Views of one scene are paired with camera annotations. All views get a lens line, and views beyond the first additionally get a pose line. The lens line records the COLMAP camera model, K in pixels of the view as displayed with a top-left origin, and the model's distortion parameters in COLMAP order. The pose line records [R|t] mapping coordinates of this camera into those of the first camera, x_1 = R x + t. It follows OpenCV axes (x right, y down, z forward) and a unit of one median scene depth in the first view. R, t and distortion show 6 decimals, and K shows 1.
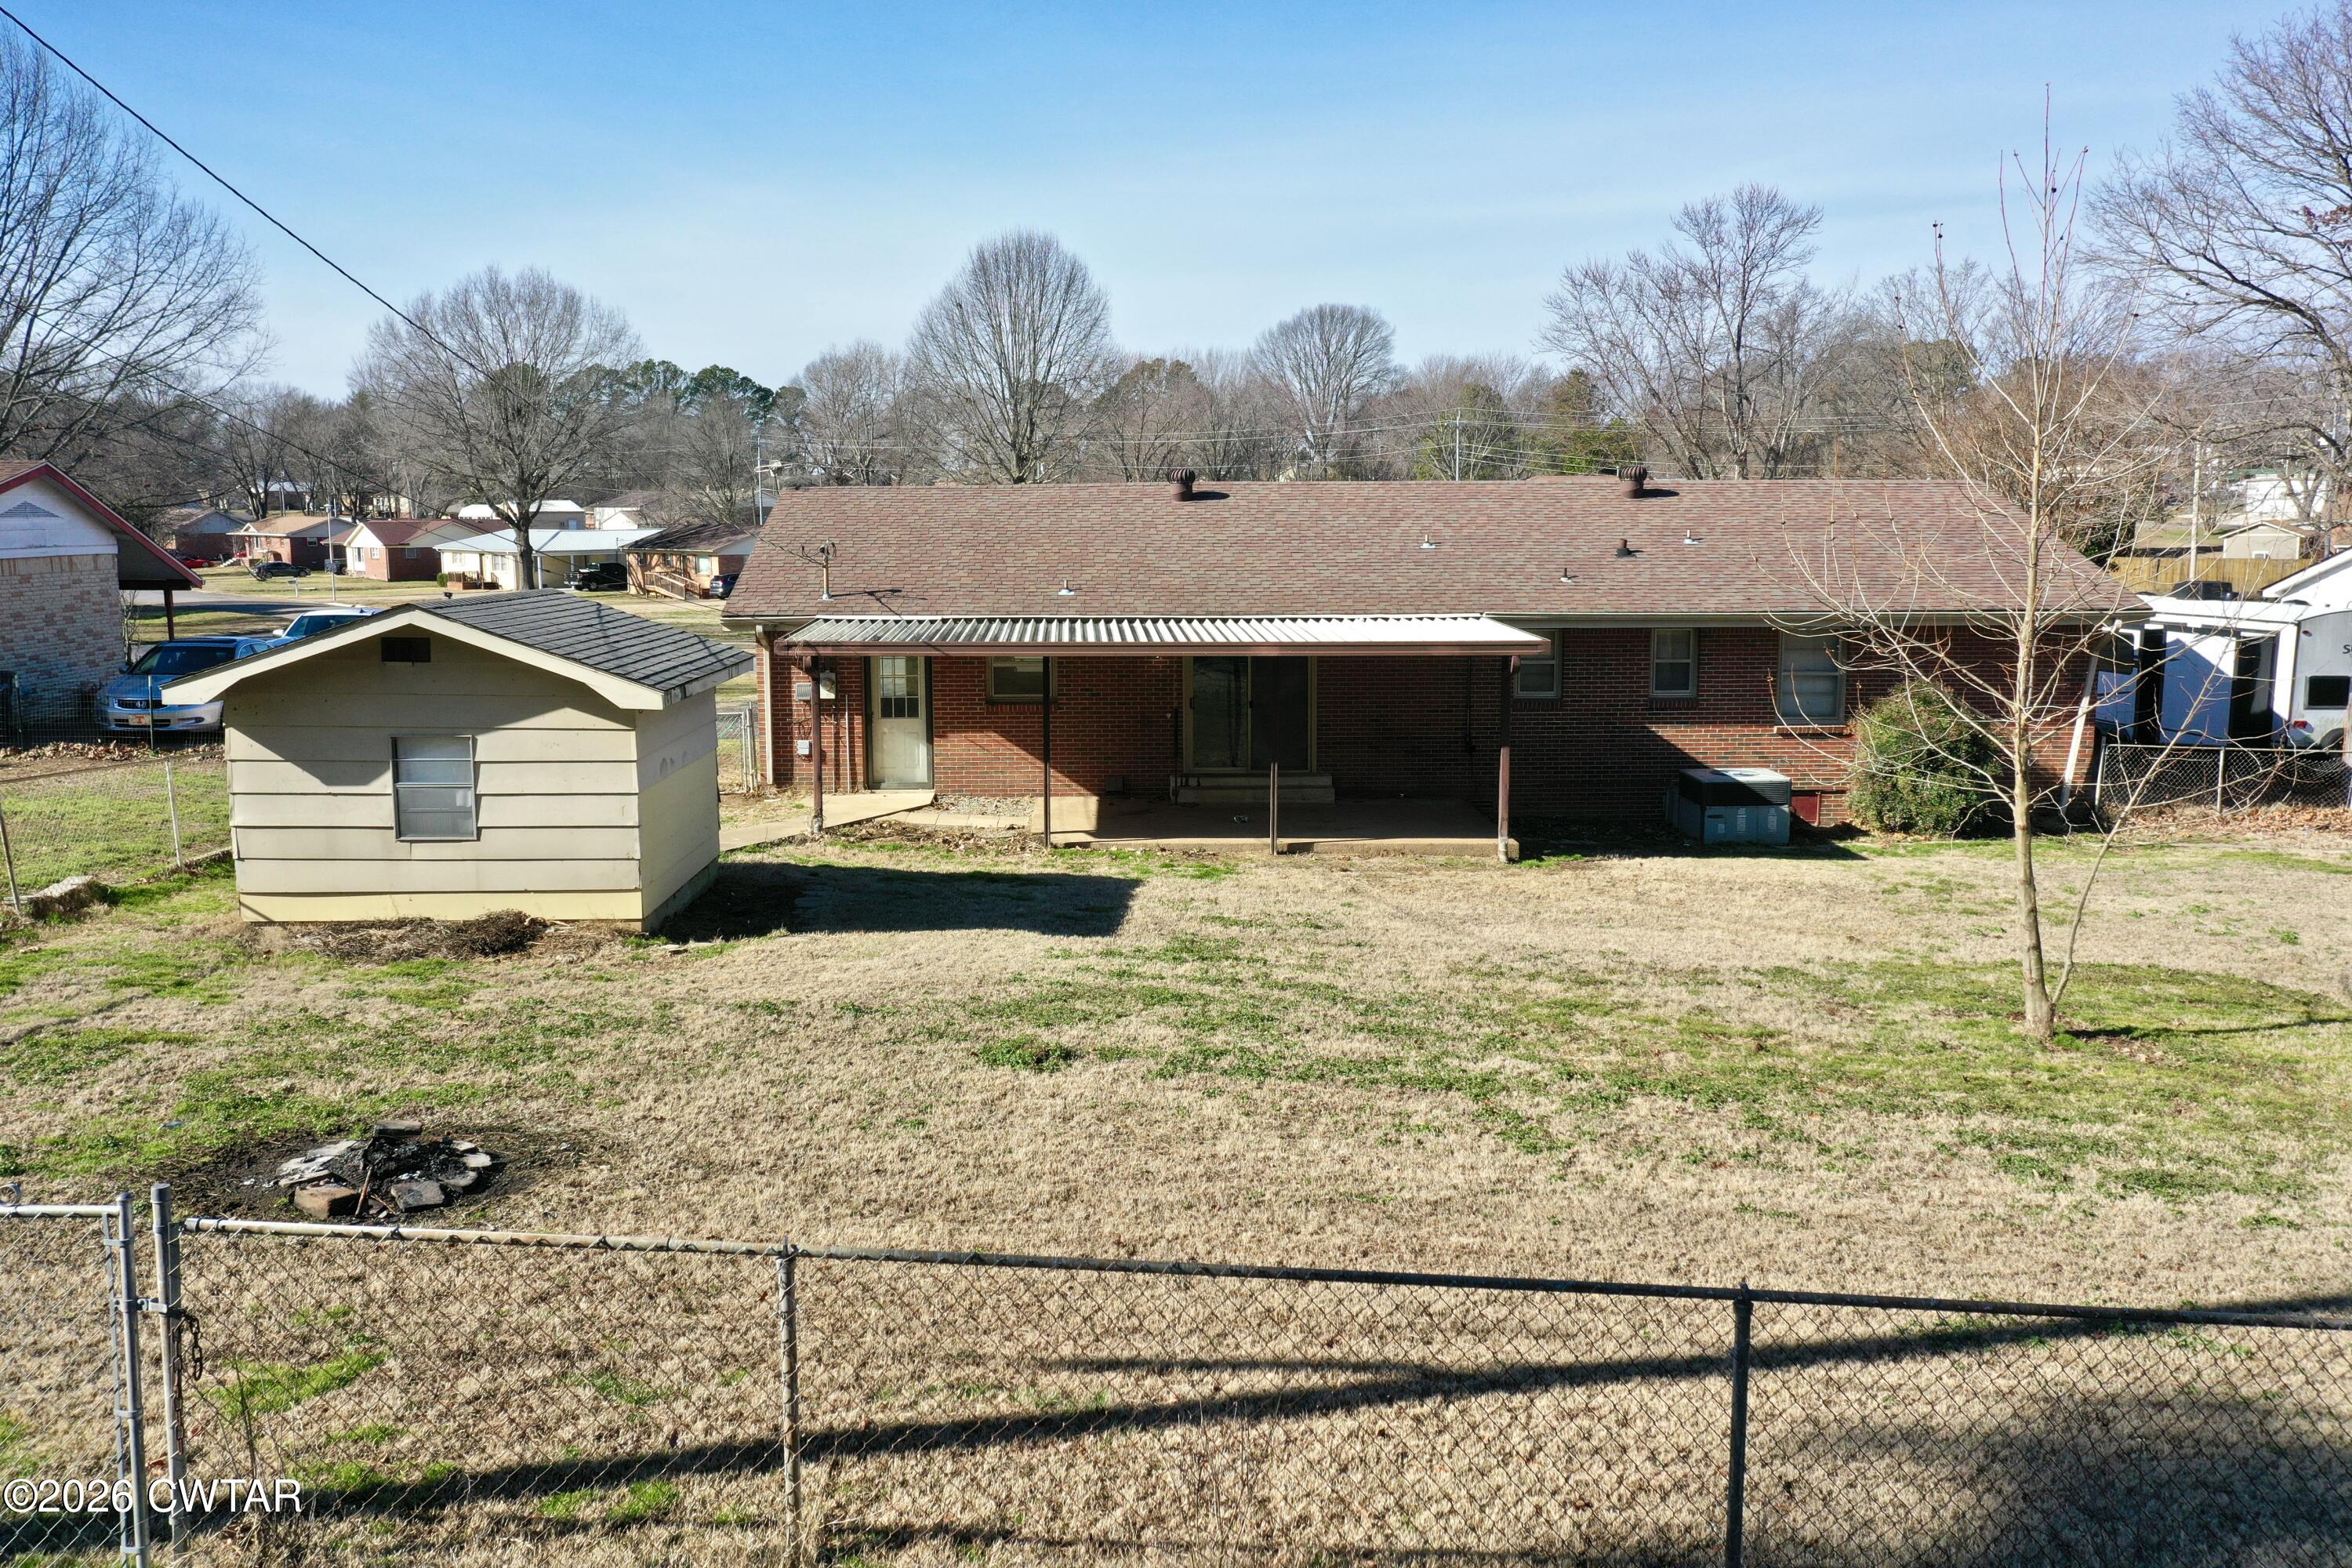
lens RADIAL K [[1892.2, 0, 1181.4], [0, 1892.2, 783.8], [0, 0, 1]] dist [0.011712, 0.000516]
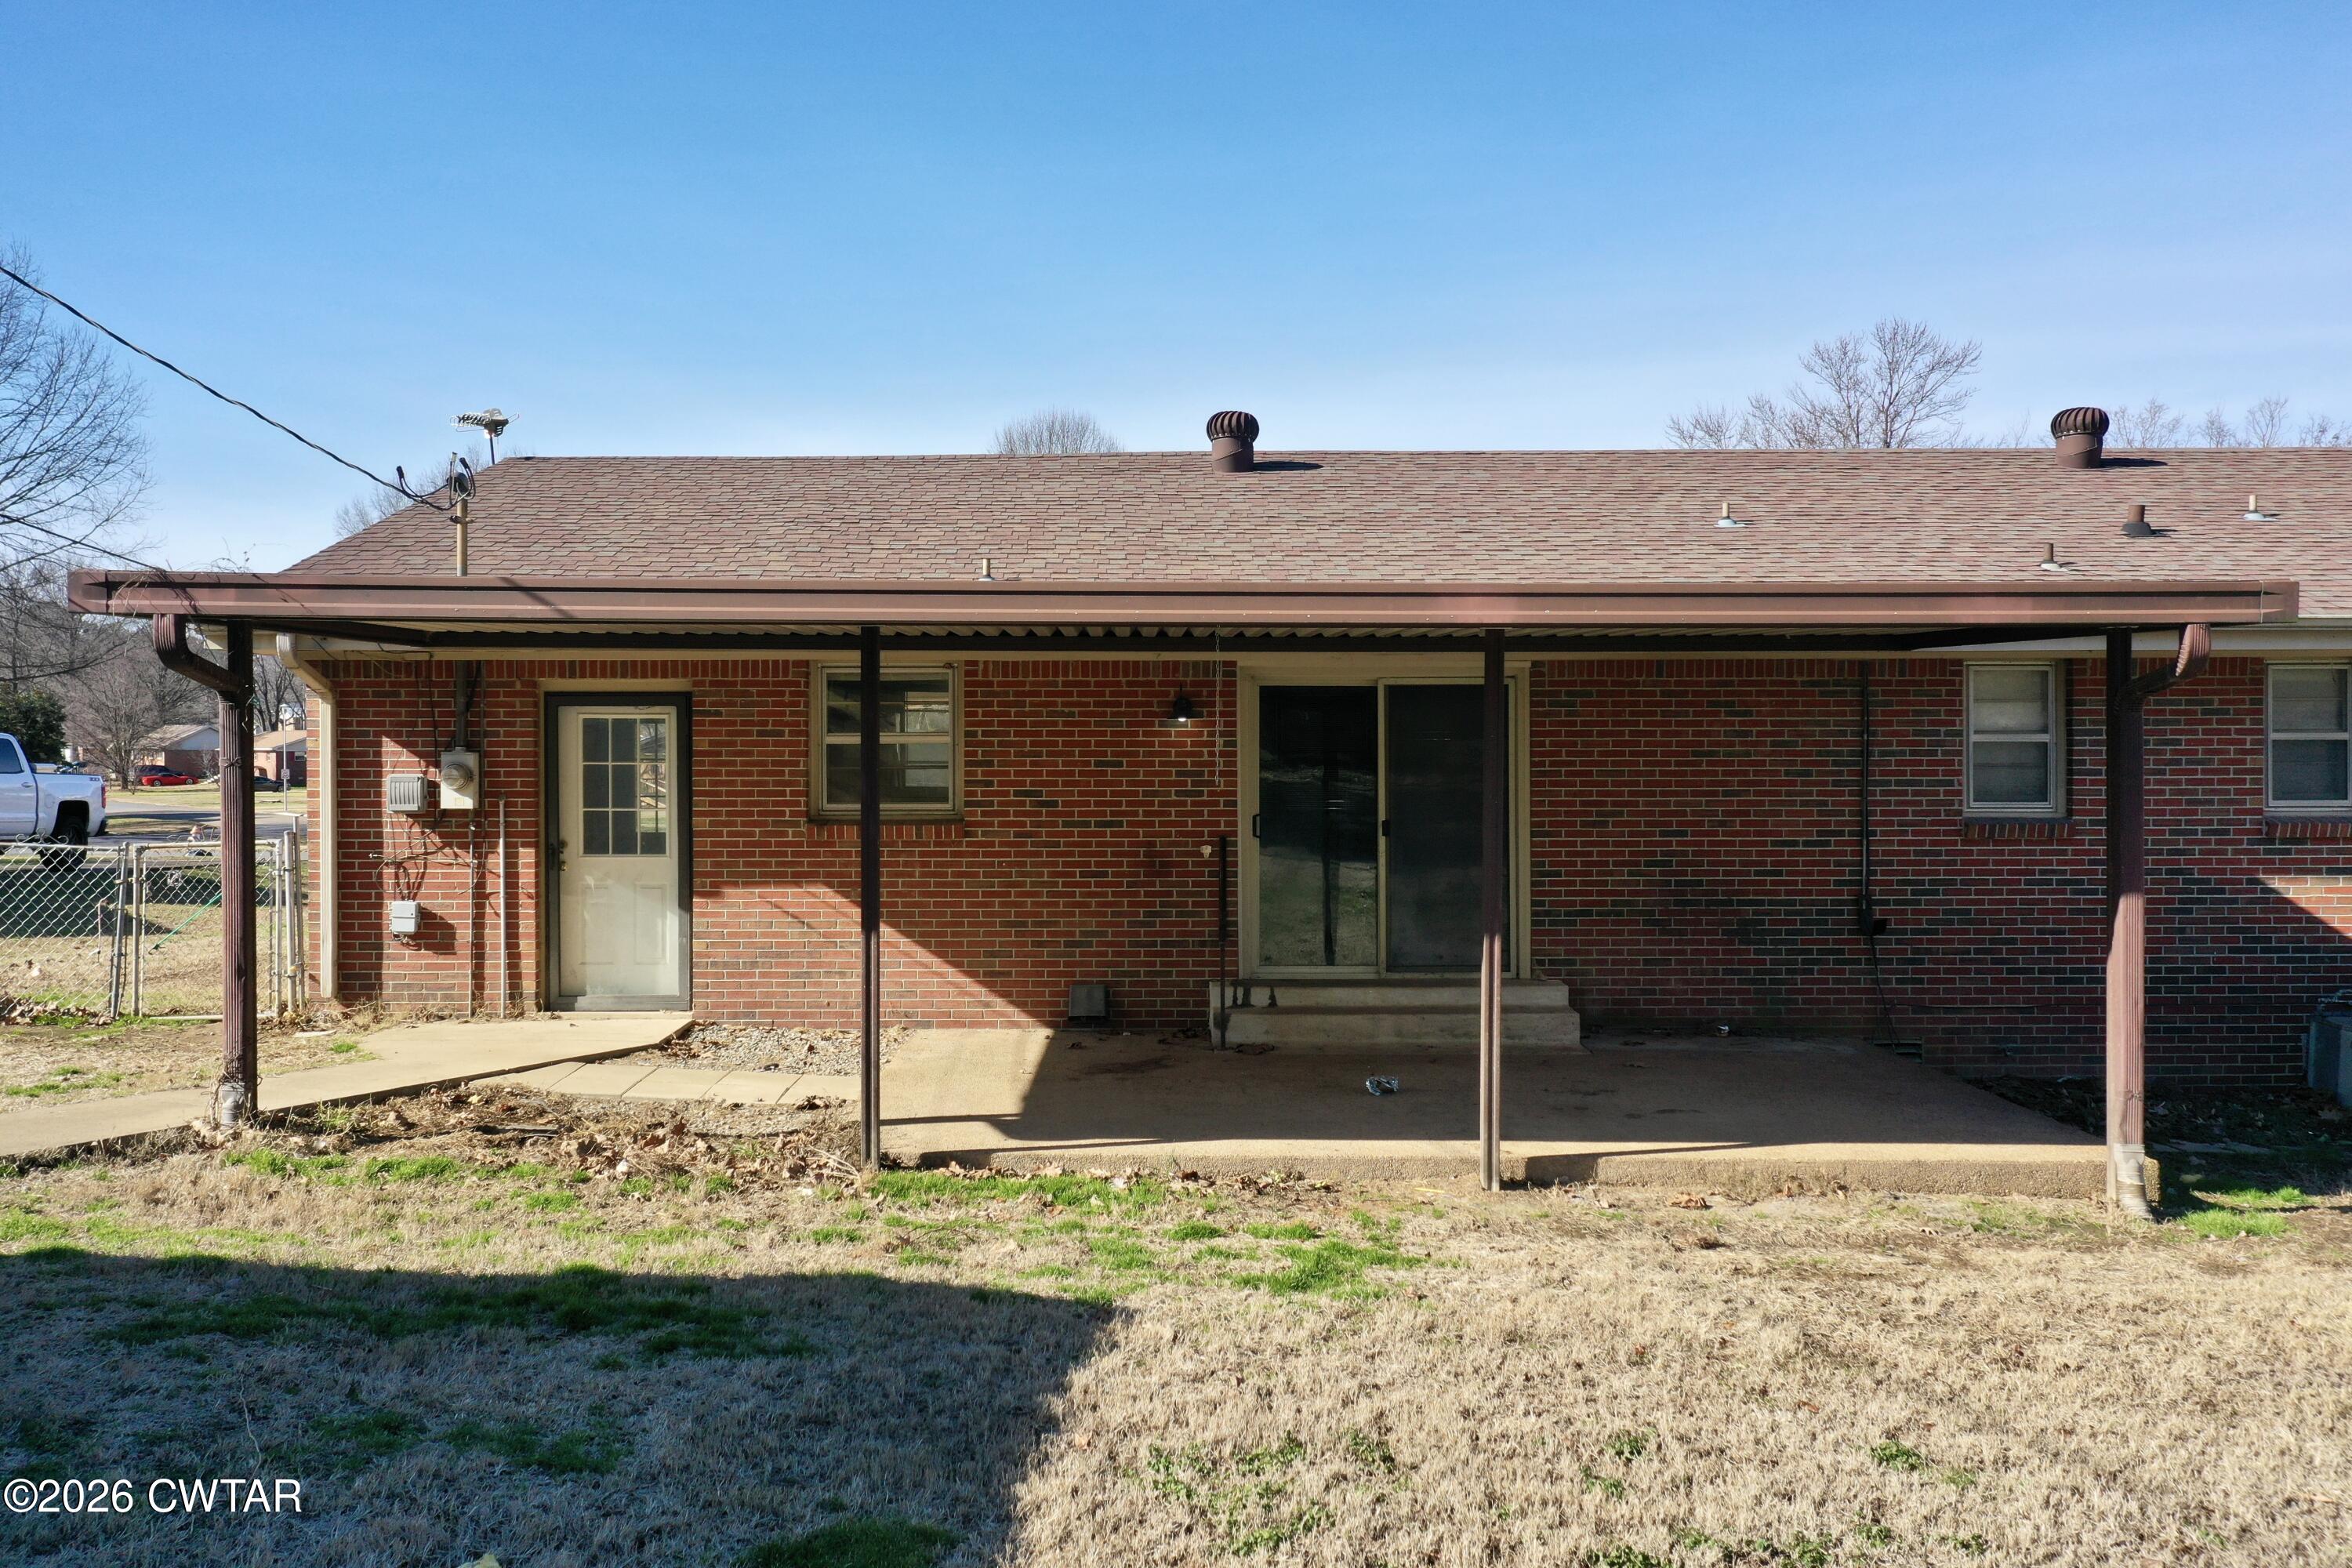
lens RADIAL K [[1892.2, 0, 1177.2], [0, 1892.2, 784.6], [0, 0, 1]] dist [0.011712, 0.000516]
pose [[0.999640, 0.001166, -0.026795, -0.002054], [-0.004482, 0.992265, -0.124054, 0.005226], [0.026444, 0.124129, 0.991914, 0.591078]]
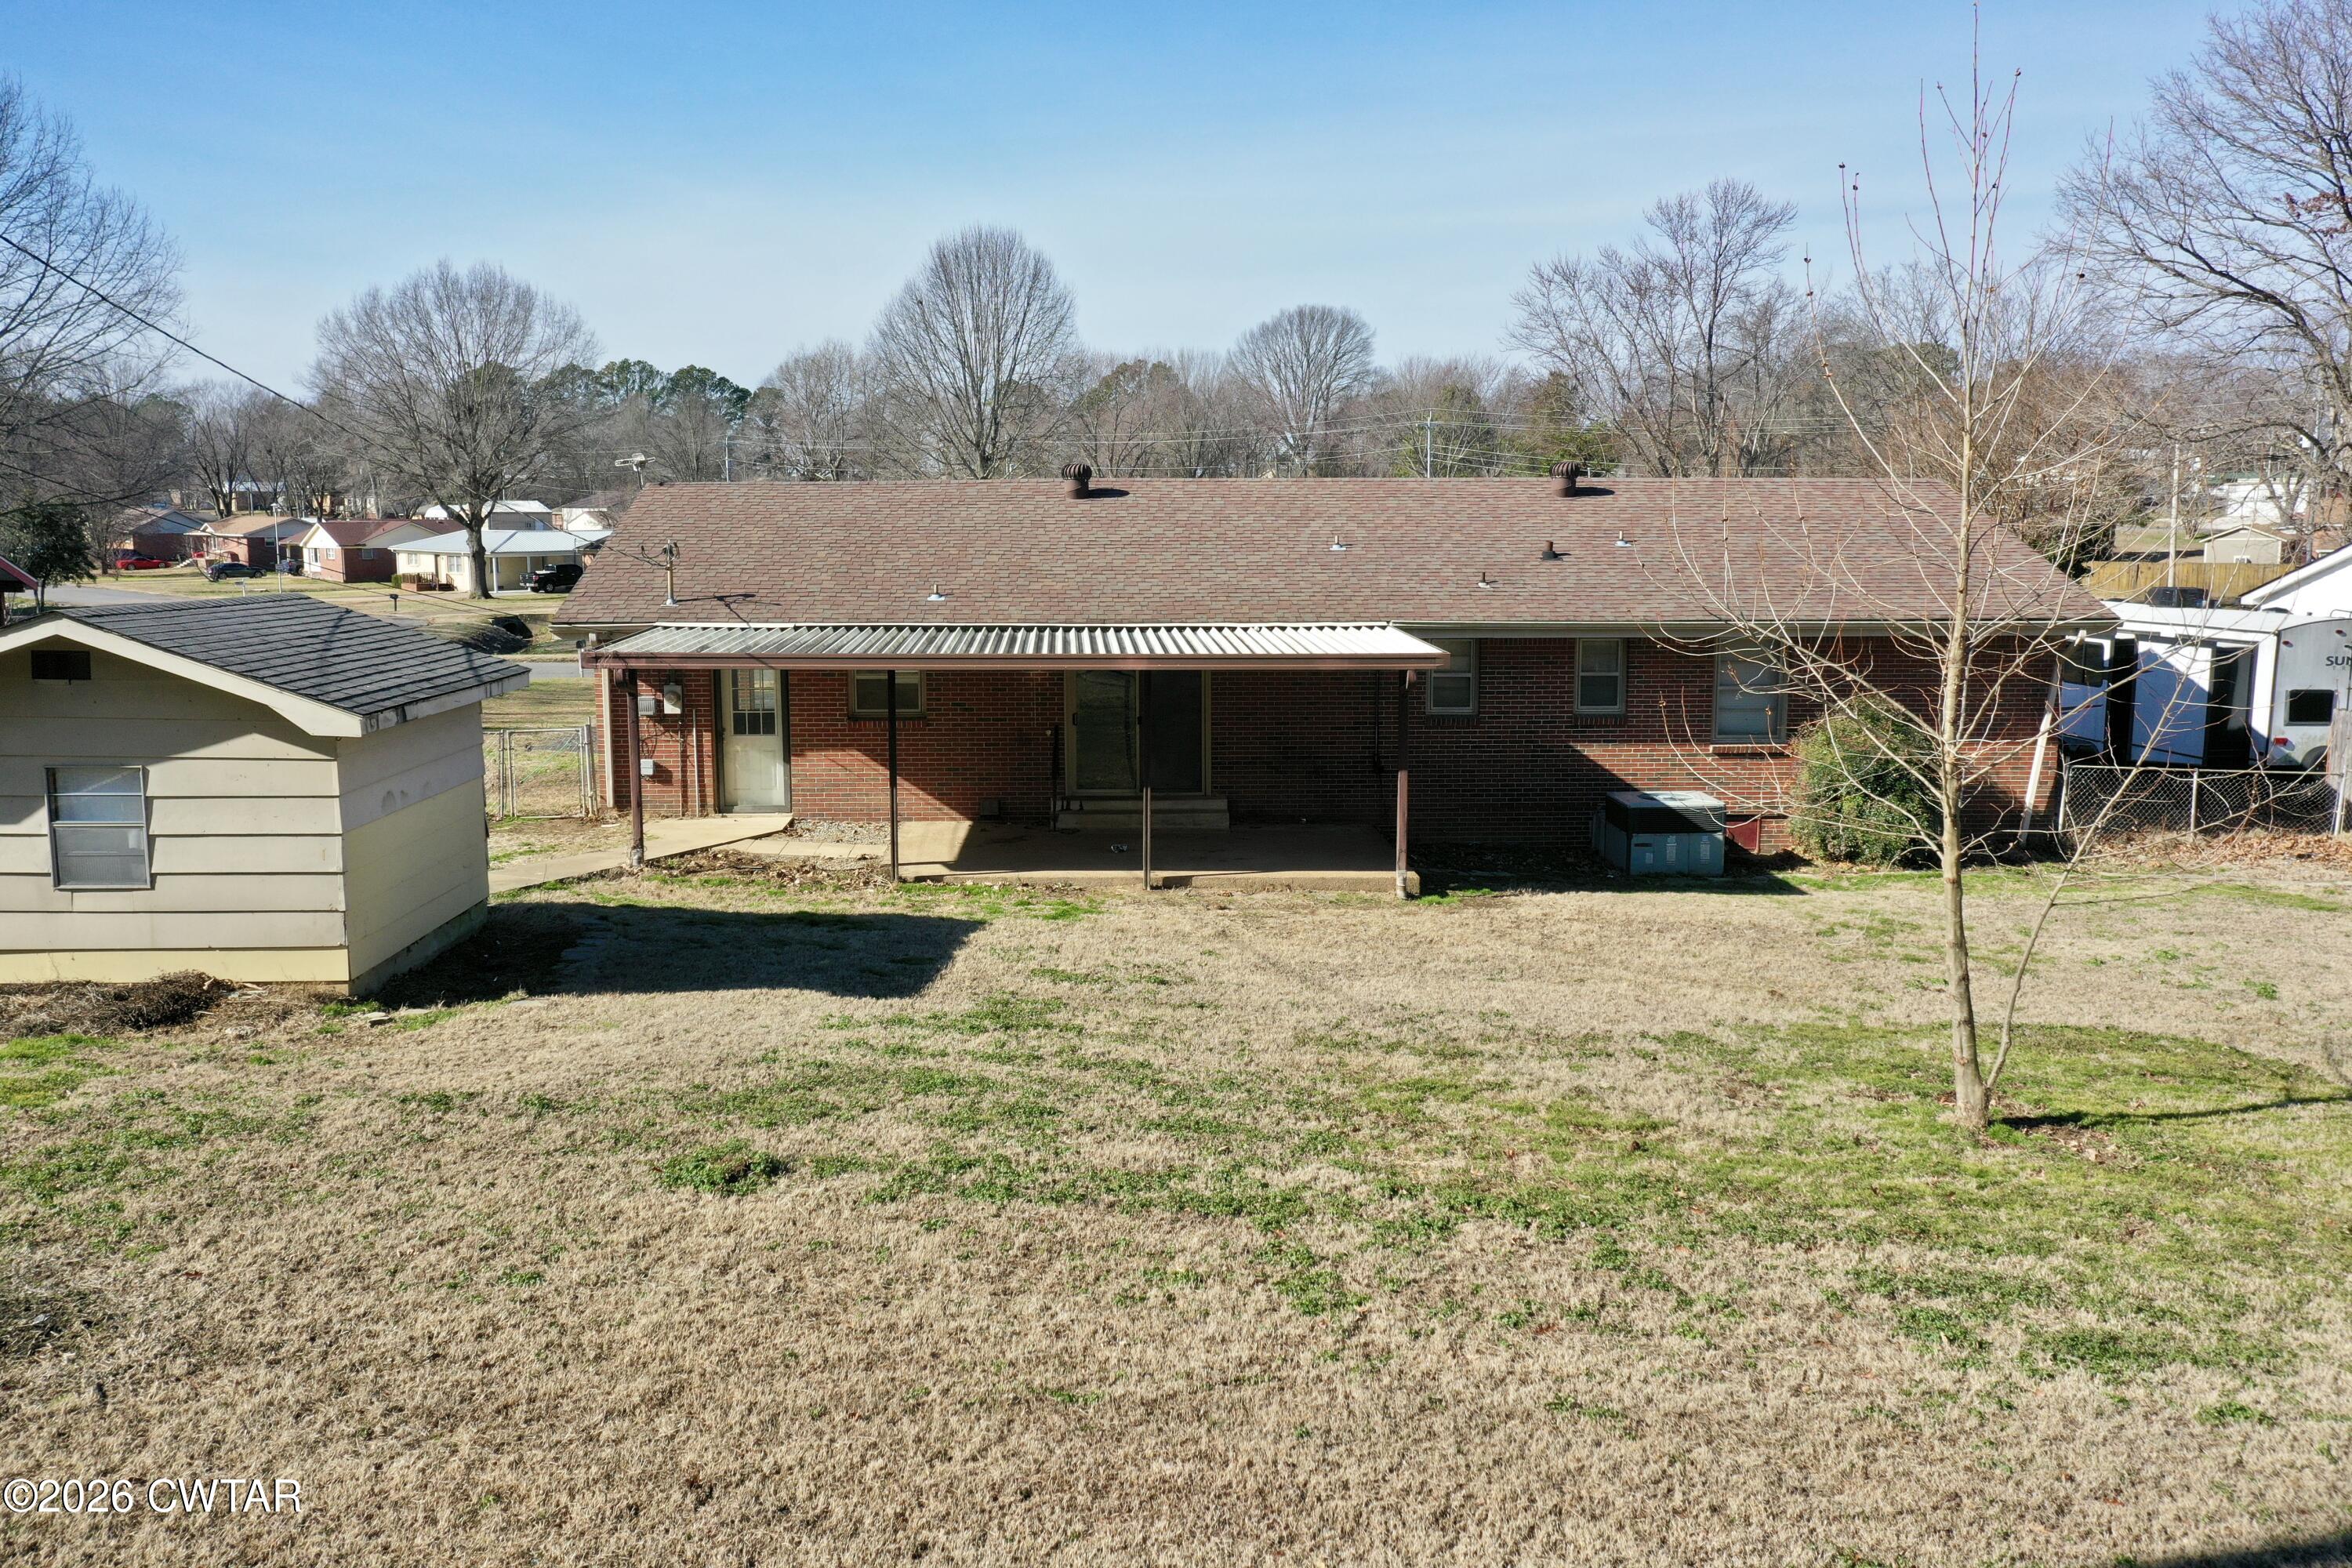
lens RADIAL K [[1892.2, 0, 1186.3], [0, 1892.2, 780.8], [0, 0, 1]] dist [0.011712, 0.000516]
pose [[0.999962, 0.001384, 0.008627, 0.056053], [-0.001359, 0.999995, -0.002934, -0.011109], [-0.008631, 0.002922, 0.999958, 0.092687]]
